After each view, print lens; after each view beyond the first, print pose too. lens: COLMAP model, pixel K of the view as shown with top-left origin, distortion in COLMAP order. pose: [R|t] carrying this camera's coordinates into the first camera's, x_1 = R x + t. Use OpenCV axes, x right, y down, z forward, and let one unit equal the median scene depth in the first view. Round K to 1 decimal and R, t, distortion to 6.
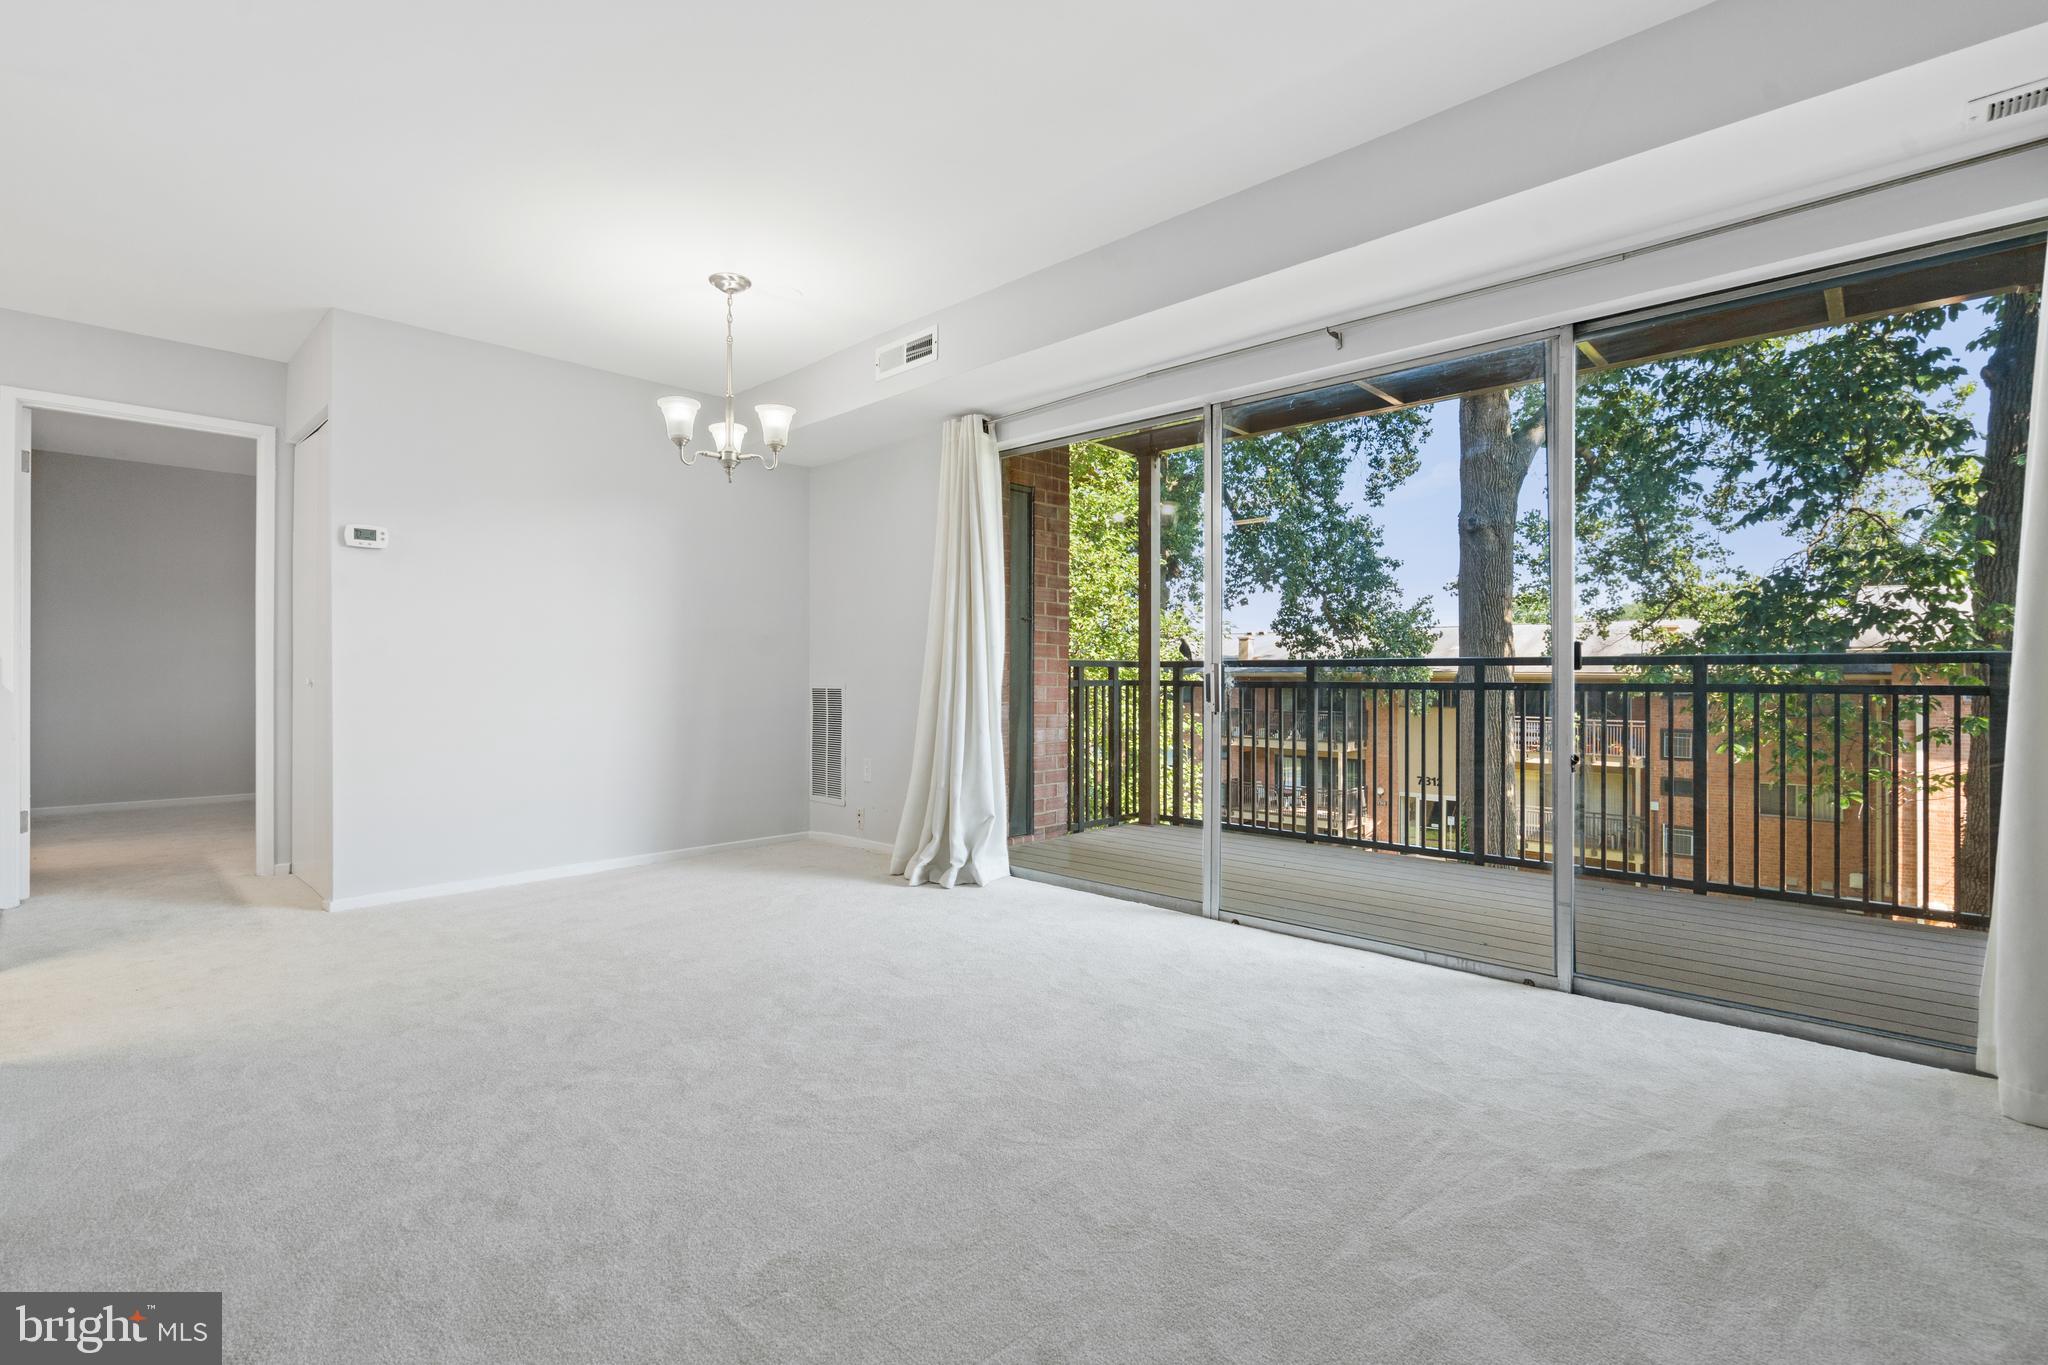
lens RADIAL K [[932.7, 0, 1027.7], [0, 932.7, 668.7], [0, 0, 1]] dist [-0.014881, 0.007708]
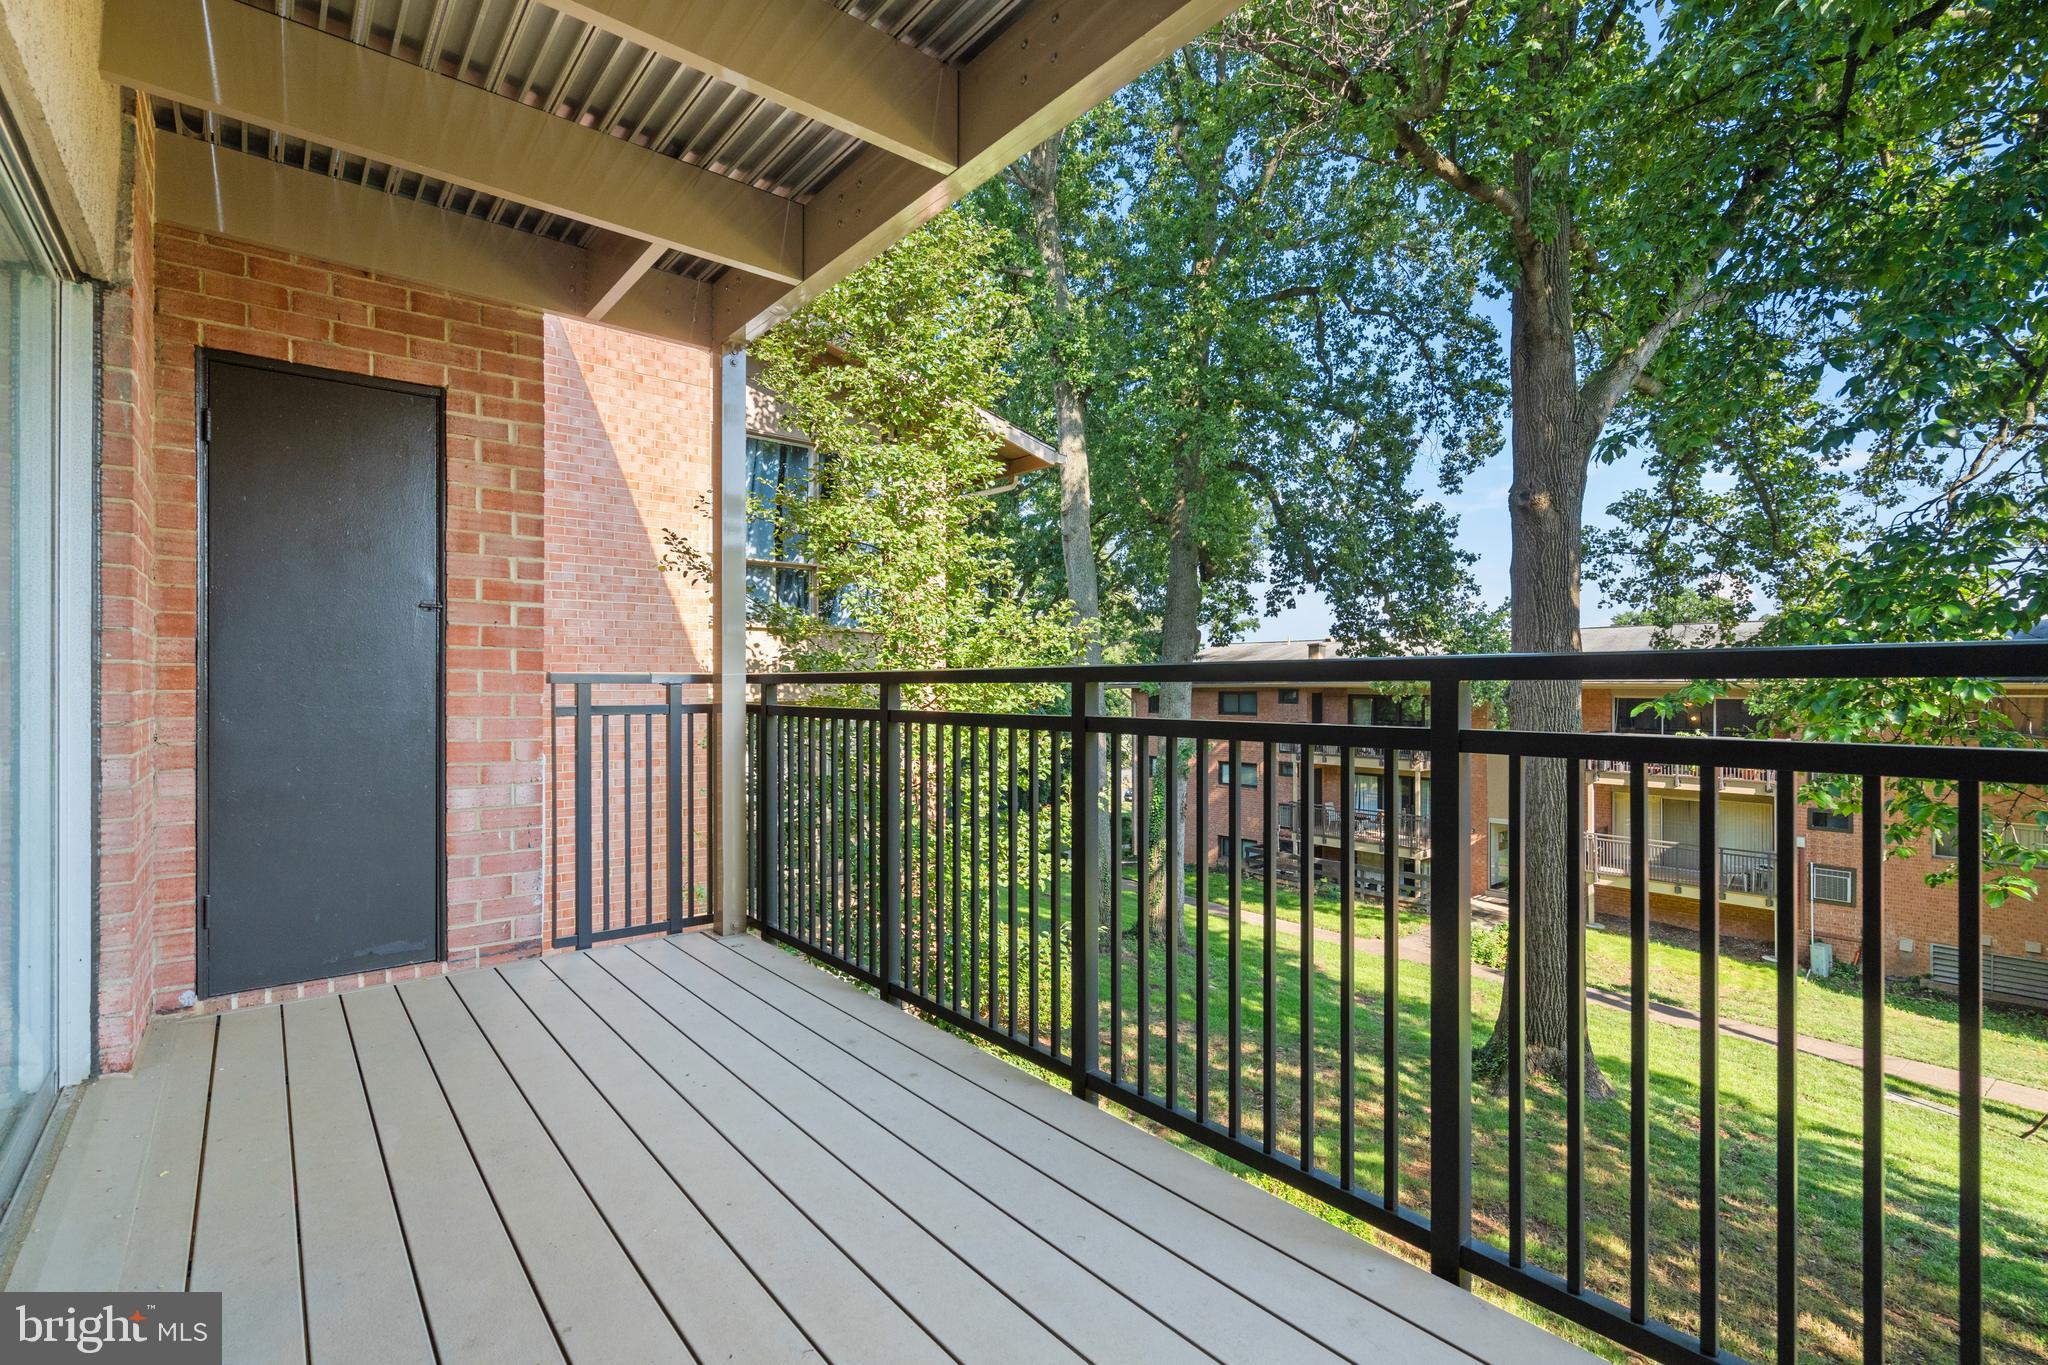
lens RADIAL K [[932.7, 0, 1026.2], [0, 932.7, 682.1], [0, 0, 1]] dist [-0.014881, 0.007708]
pose [[0.992147, -0.002211, -0.125056, 0.258273], [0.002624, 0.999992, 0.003140, -0.002860], [0.125048, -0.003443, 0.992145, 0.255745]]
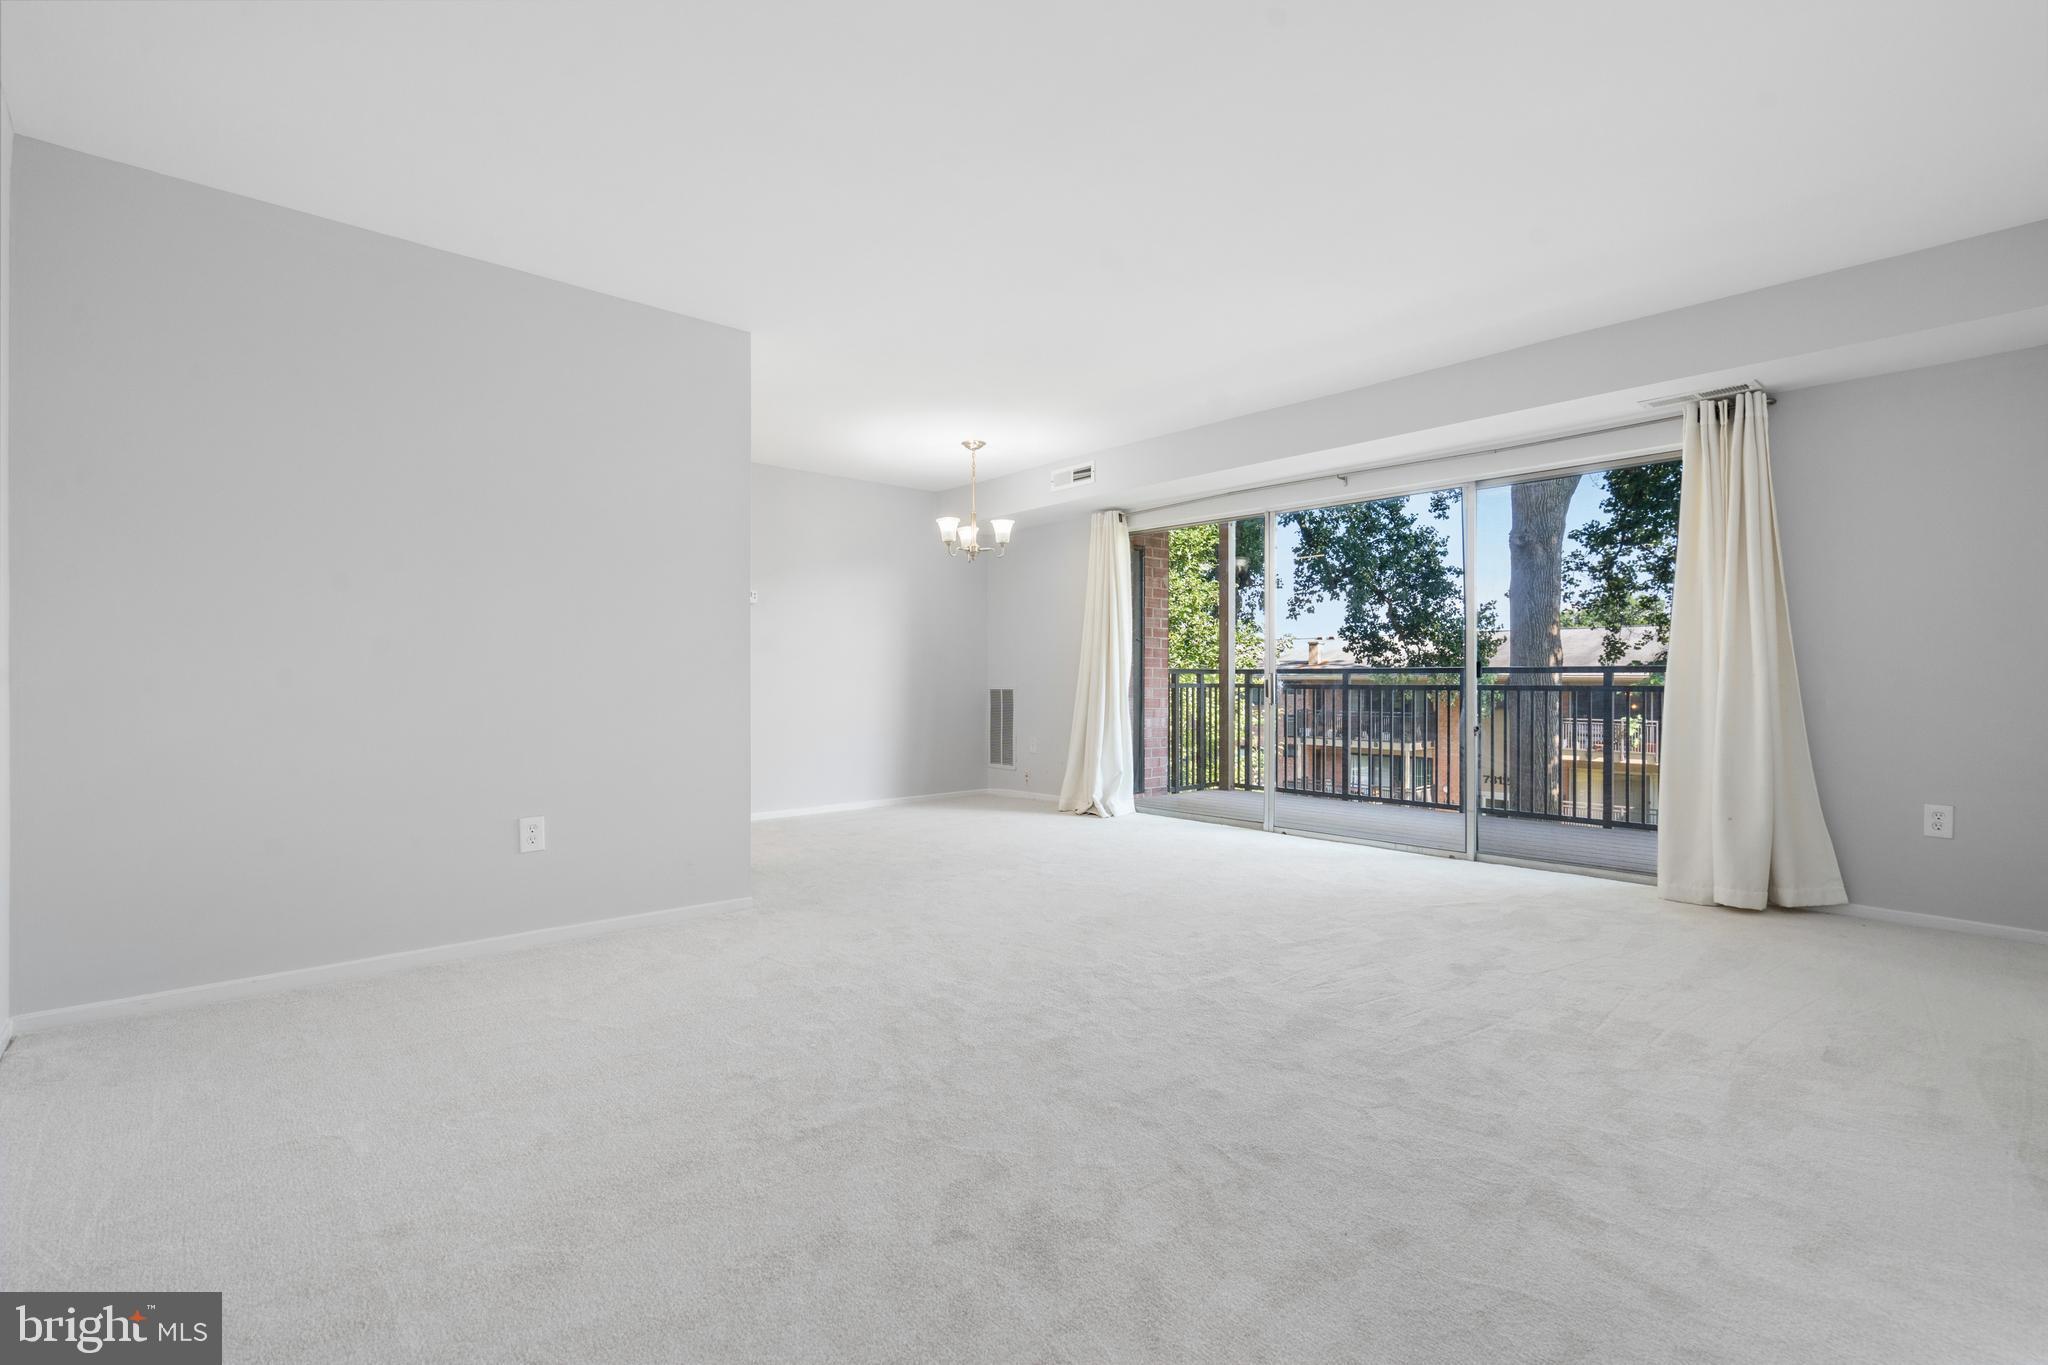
lens RADIAL K [[932.7, 0, 1024.3], [0, 932.7, 679.7], [0, 0, 1]] dist [-0.014881, 0.007708]
pose [[0.997031, -0.001206, -0.076991, -0.037077], [0.001846, 0.999964, 0.008233, -0.003145], [0.076979, -0.008350, 0.996998, -0.235612]]
